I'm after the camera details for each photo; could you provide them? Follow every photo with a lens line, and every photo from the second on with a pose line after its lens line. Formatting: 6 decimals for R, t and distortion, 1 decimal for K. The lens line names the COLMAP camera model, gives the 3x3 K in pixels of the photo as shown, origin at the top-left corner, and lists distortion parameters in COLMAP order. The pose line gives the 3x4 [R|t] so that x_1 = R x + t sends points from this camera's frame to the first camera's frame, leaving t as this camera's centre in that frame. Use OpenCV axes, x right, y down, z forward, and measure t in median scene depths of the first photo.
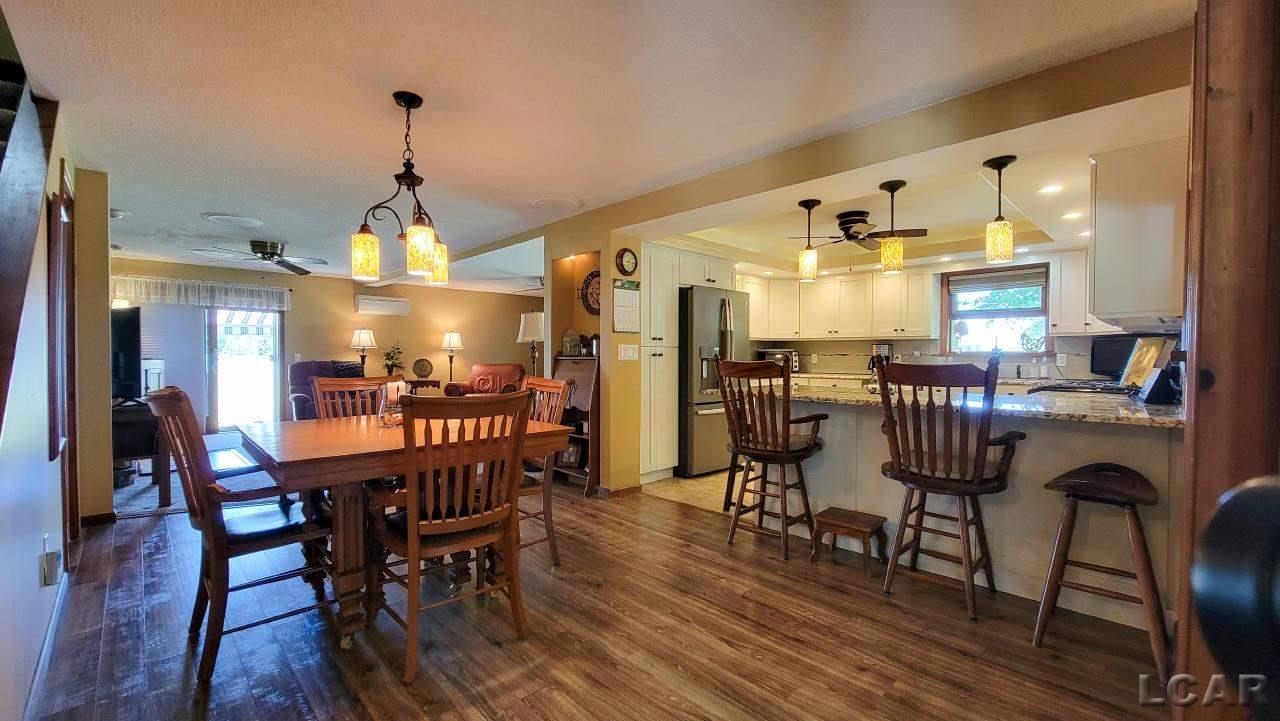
lens RADIAL K [[525.6, 0, 639.8], [0, 525.6, 362.4], [0, 0, 1]] dist [-0.002726, -0.000741]
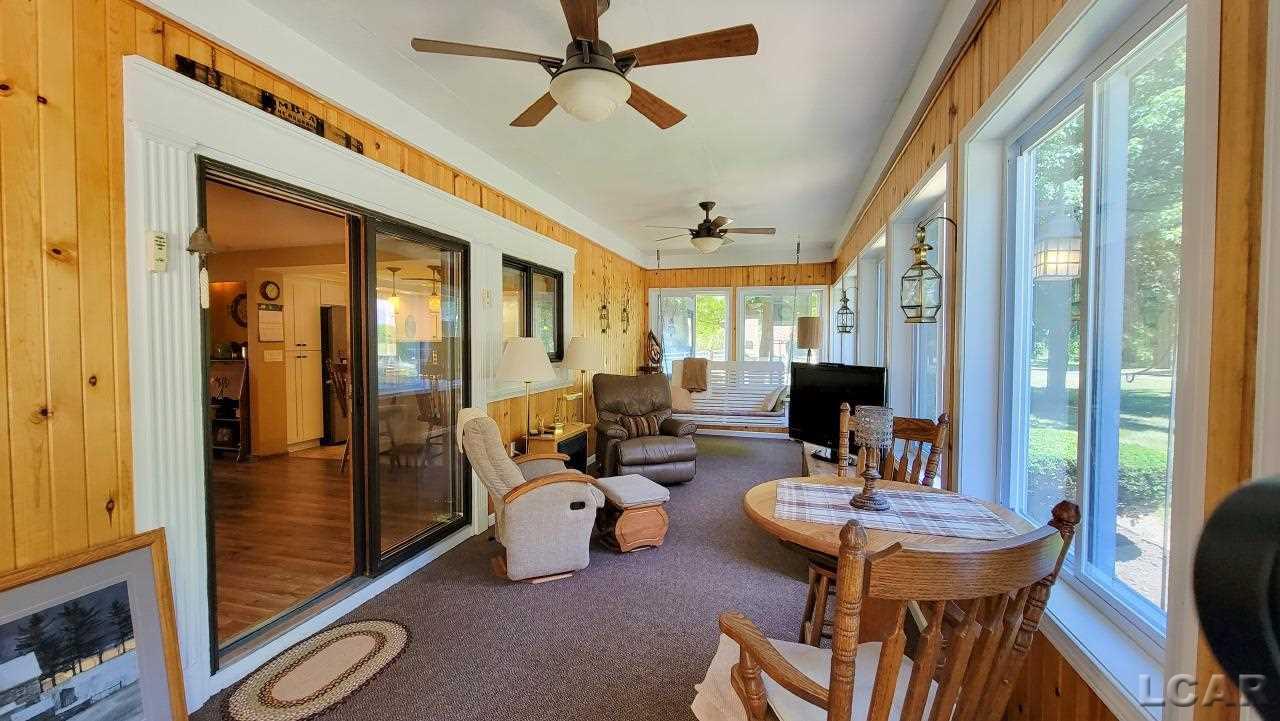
lens RADIAL K [[525.6, 0, 639.8], [0, 525.6, 362.4], [0, 0, 1]] dist [-0.002726, -0.000741]
pose [[0.866854, -0.021324, 0.498106, 0.121343], [0.011887, 0.999685, 0.022109, -0.020786], [-0.498420, -0.013244, 0.866834, -0.657182]]
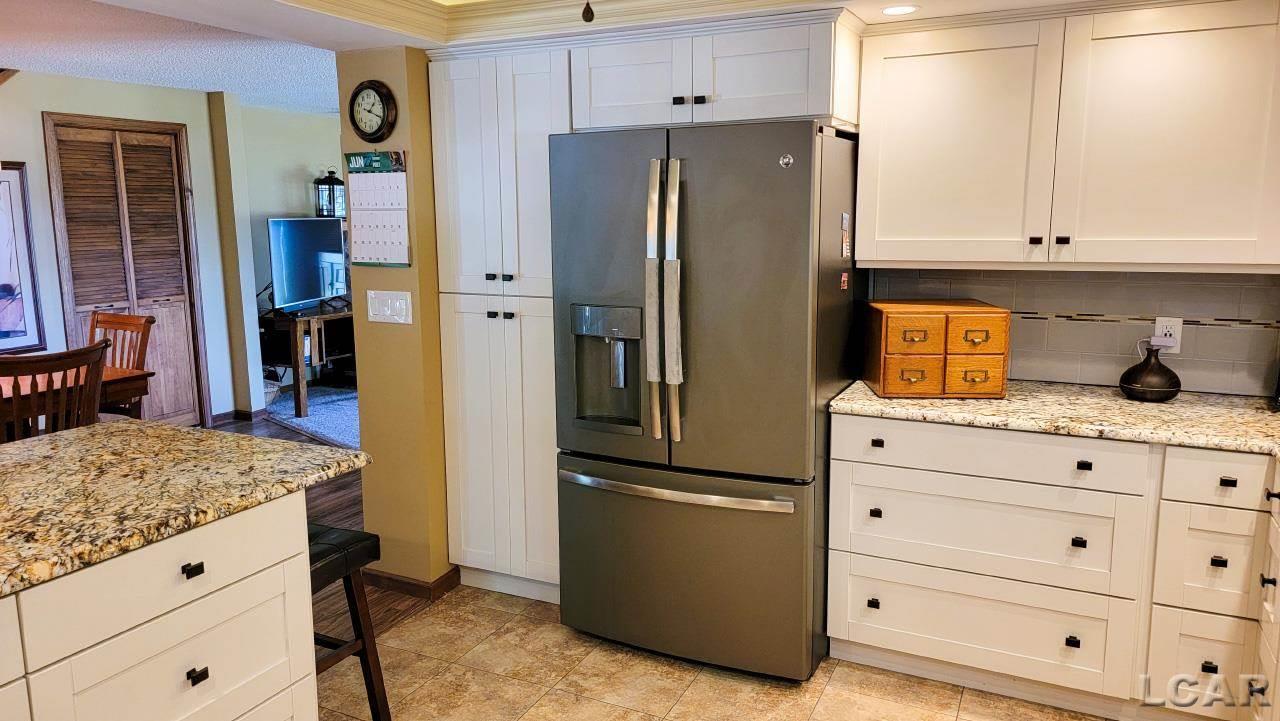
lens RADIAL K [[892.9, 0, 640.0], [0, 892.9, 360.5], [0, 0, 1]] dist [0.008648, 0.000651]
pose [[0.330654, 0.152704, -0.931316, 0.780183], [-0.009484, 0.987311, 0.158518, -0.098001], [0.943705, -0.043582, 0.327906, 0.916829]]
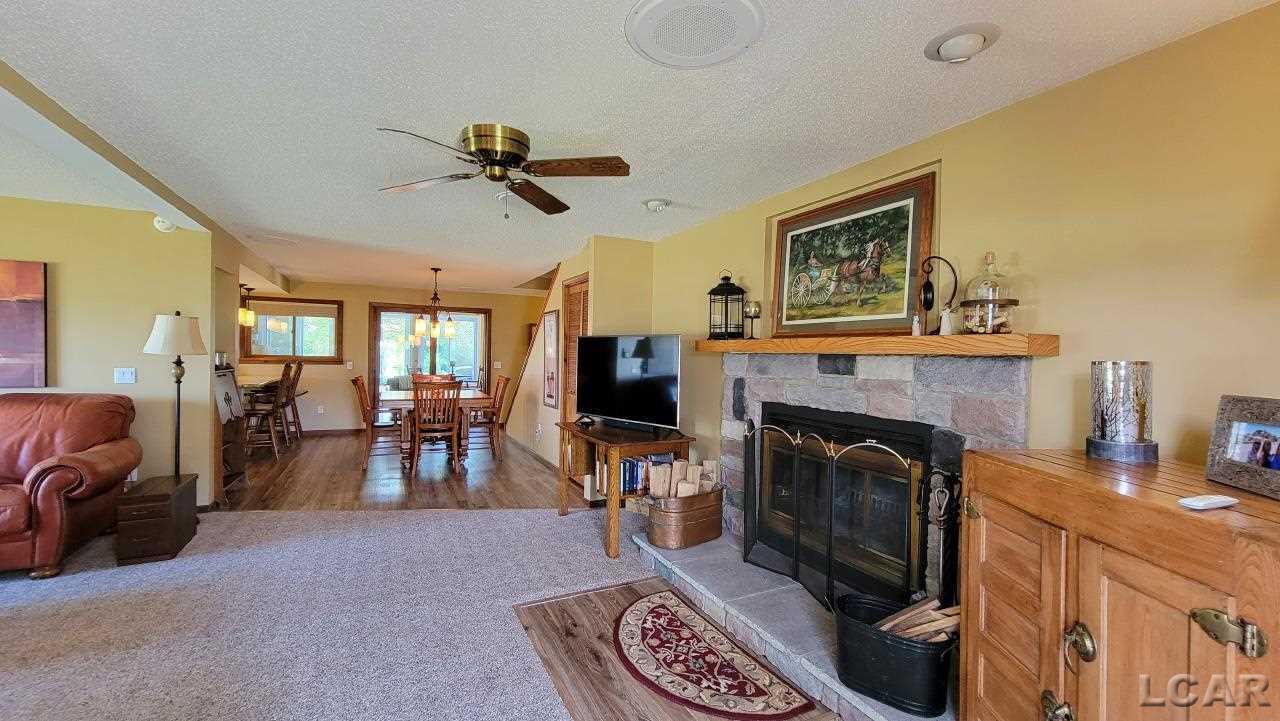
lens RADIAL K [[525.6, 0, 639.8], [0, 525.6, 362.4], [0, 0, 1]] dist [-0.002726, -0.000741]
pose [[-0.951350, -0.026738, 0.306949, -1.204323], [-0.018054, 0.999353, 0.031094, -0.072770], [-0.307582, 0.024040, -0.951218, 1.733285]]
